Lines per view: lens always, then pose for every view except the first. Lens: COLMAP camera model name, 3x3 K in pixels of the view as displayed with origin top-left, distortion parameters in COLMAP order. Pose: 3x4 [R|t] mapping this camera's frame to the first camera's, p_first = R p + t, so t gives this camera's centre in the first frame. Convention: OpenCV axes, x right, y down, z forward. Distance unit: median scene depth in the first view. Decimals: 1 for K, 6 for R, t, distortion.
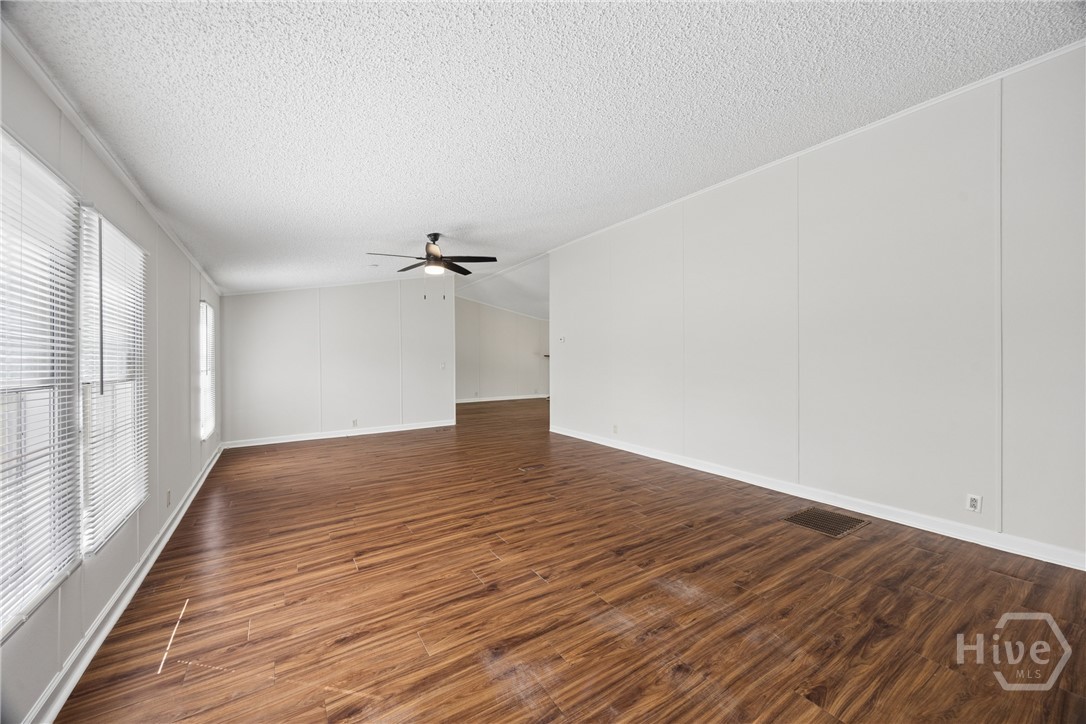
lens RADIAL K [[411.3, 0, 544.1], [0, 411.3, 362.1], [0, 0, 1]] dist [-0.002338, -0.000092]
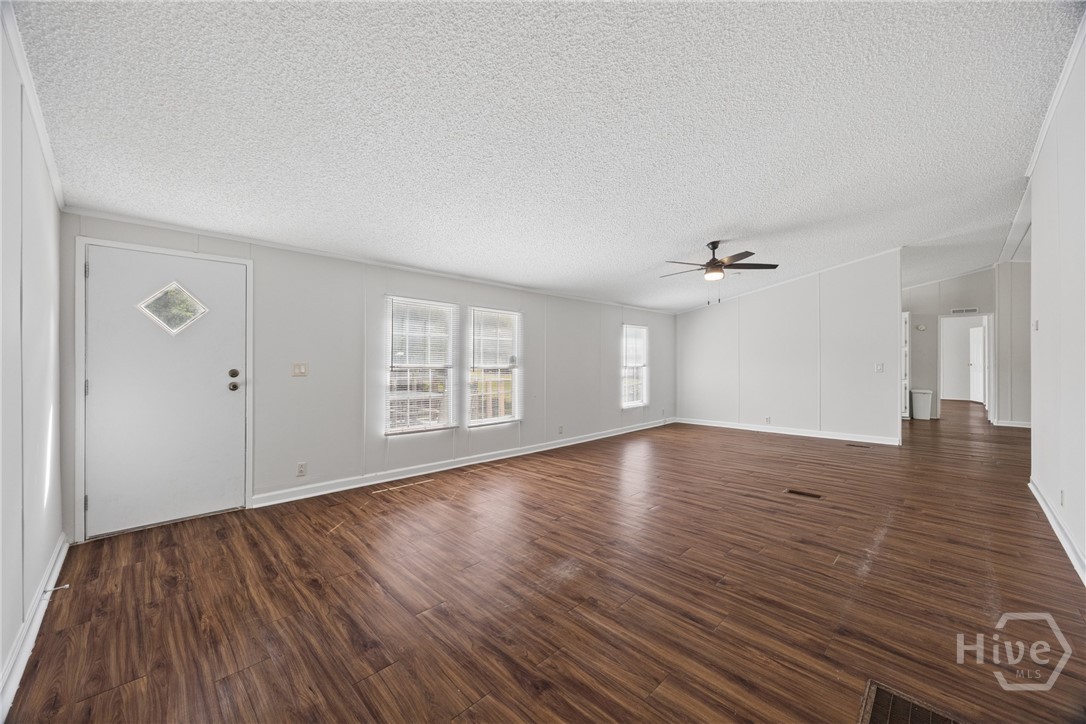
lens RADIAL K [[411.3, 0, 544.1], [0, 411.3, 362.1], [0, 0, 1]] dist [-0.002338, -0.000092]
pose [[0.200067, 0.008711, -0.979743, 1.122910], [-0.006878, 0.999948, 0.007486, -0.006914], [0.979758, 0.005241, 0.200117, 0.582274]]
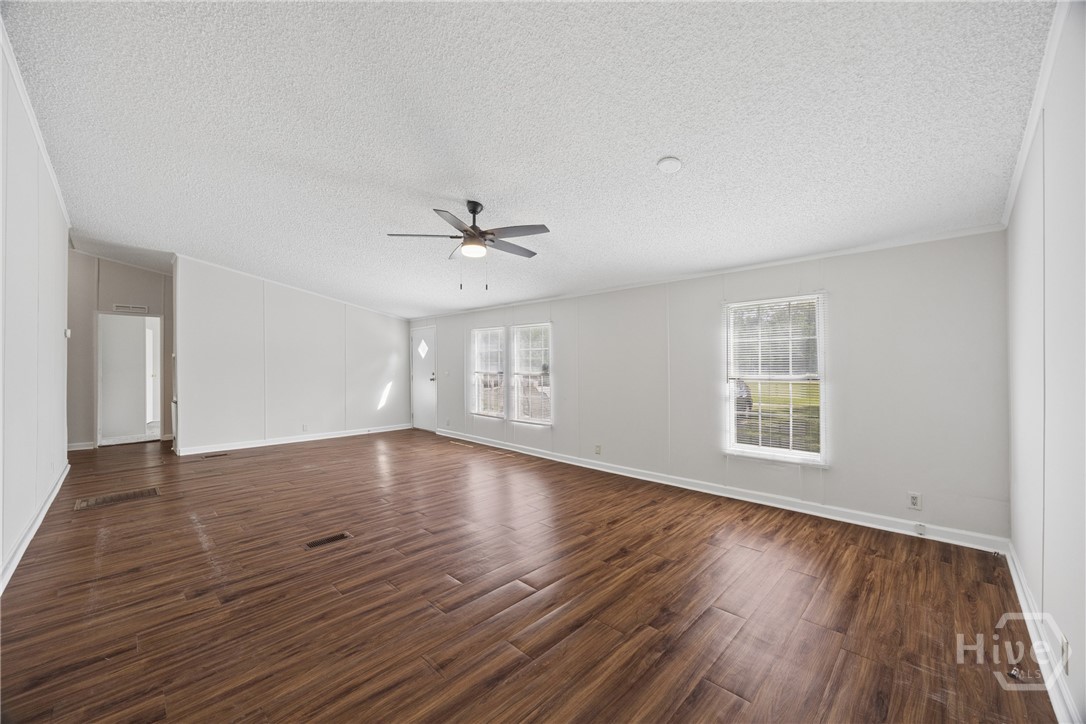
lens RADIAL K [[411.3, 0, 544.1], [0, 411.3, 362.1], [0, 0, 1]] dist [-0.002338, -0.000092]
pose [[-0.975806, 0.005039, -0.218578, -0.367466], [0.006359, 0.999966, -0.005332, -0.017188], [0.218544, -0.006593, -0.975805, 2.886529]]
